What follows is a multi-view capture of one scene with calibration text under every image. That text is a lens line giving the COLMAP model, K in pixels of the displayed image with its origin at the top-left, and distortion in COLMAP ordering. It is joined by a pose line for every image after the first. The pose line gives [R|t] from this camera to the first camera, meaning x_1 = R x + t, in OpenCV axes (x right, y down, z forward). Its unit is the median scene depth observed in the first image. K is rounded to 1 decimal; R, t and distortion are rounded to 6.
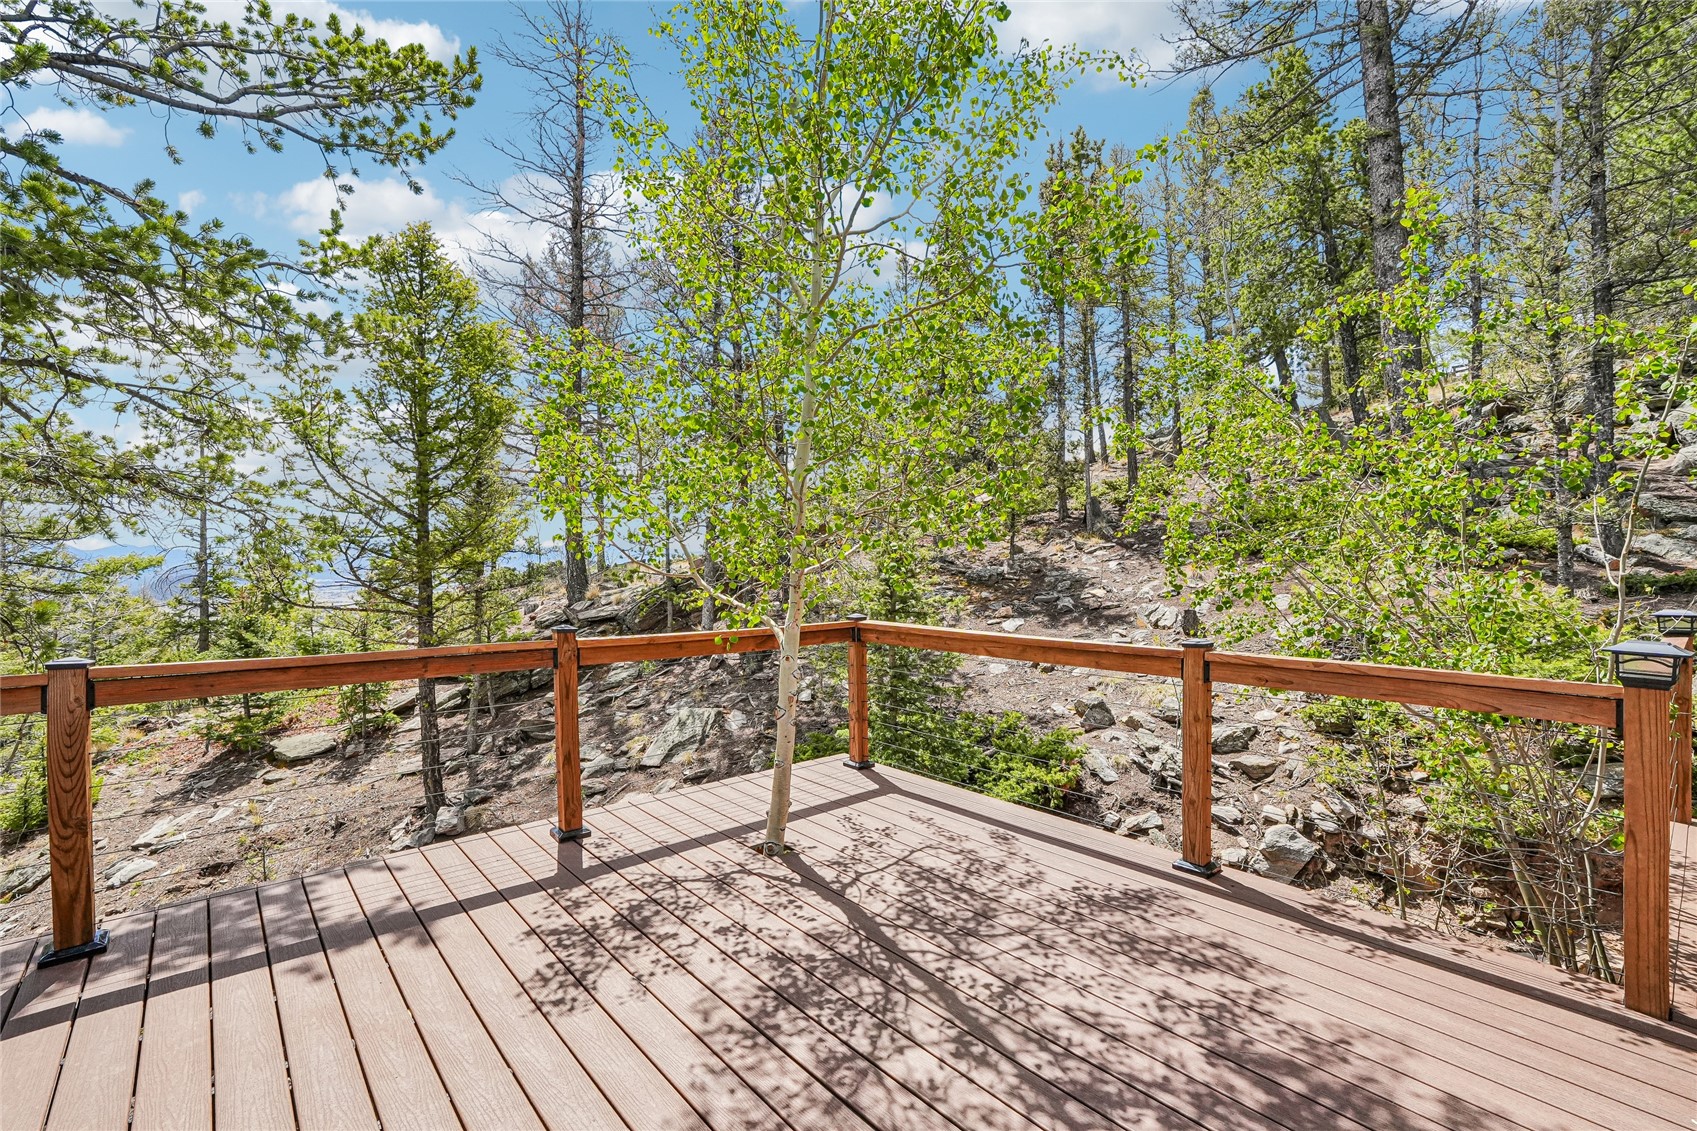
lens RADIAL K [[716.9, 0, 862.2], [0, 716.9, 577.8], [0, 0, 1]] dist [0.004101, 0.004919]
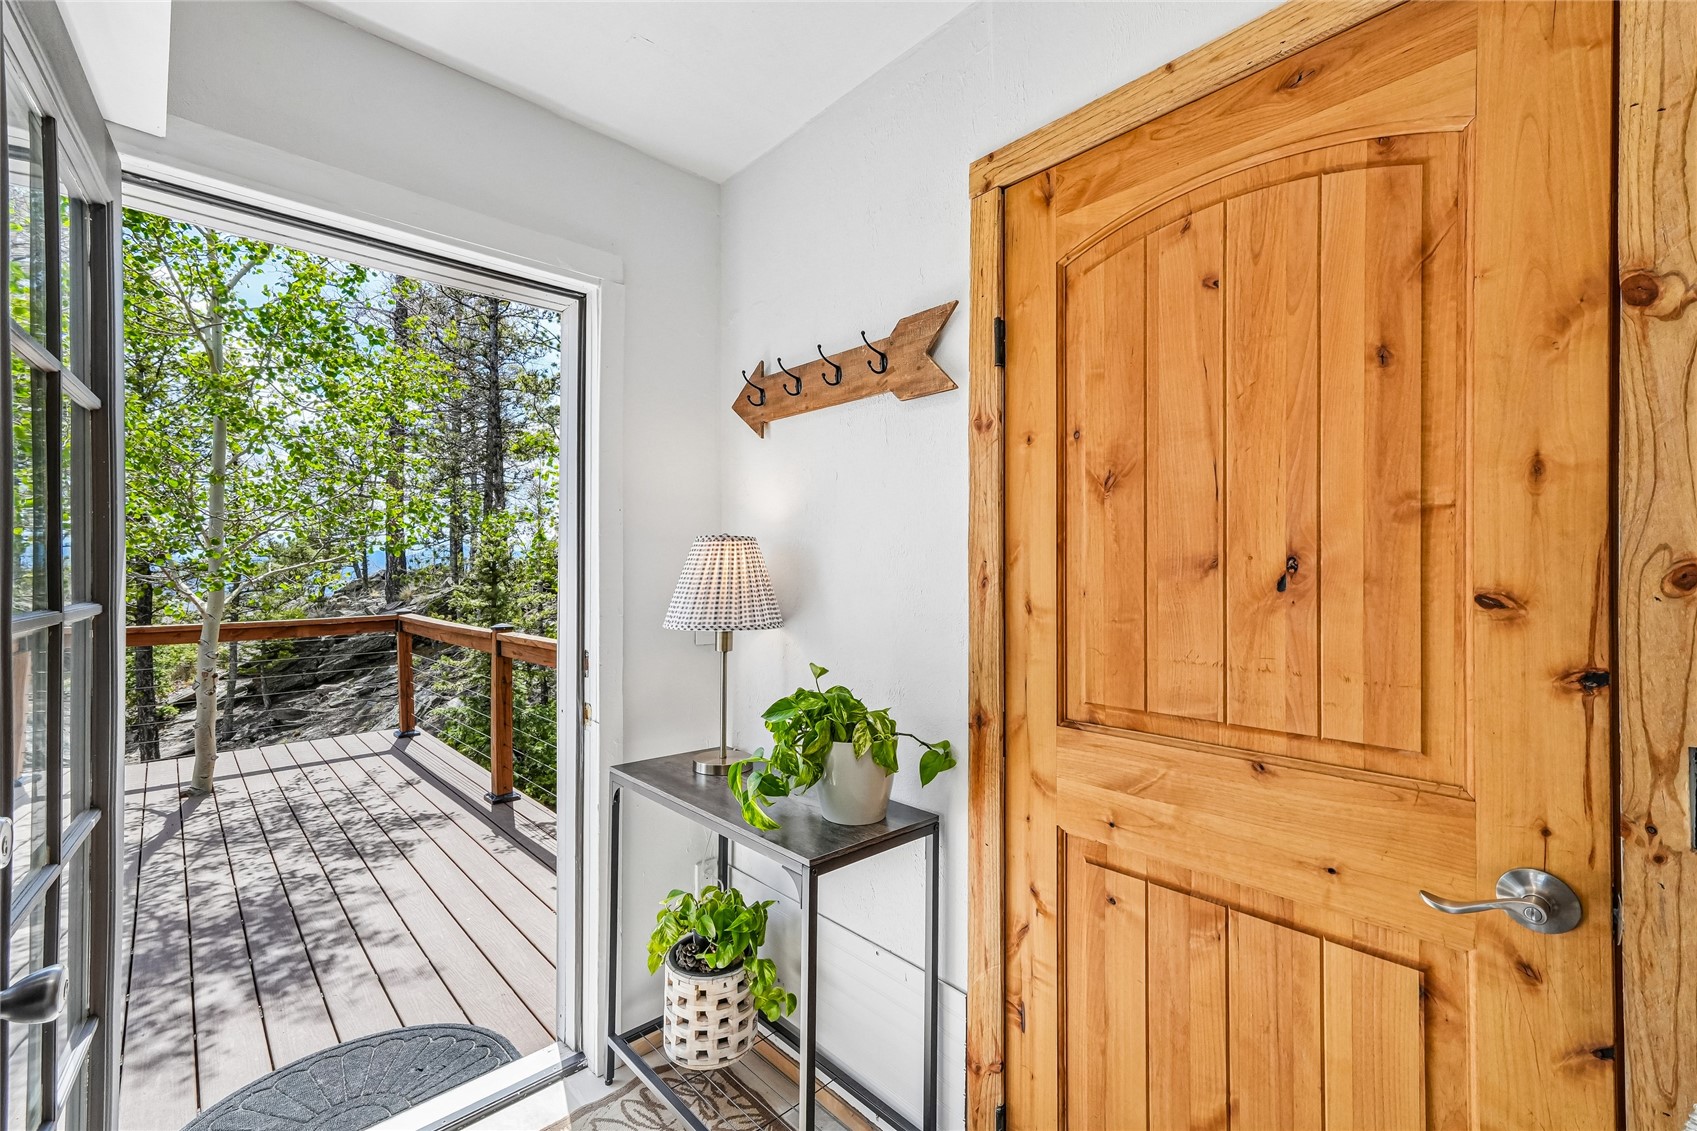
lens RADIAL K [[716.9, 0, 862.2], [0, 716.9, 577.8], [0, 0, 1]] dist [0.004101, 0.004919]
pose [[0.999726, -0.003228, 0.023166, 1.252078], [0.003299, 0.999990, -0.003023, 0.010639], [-0.023156, 0.003099, 0.999727, -0.362589]]
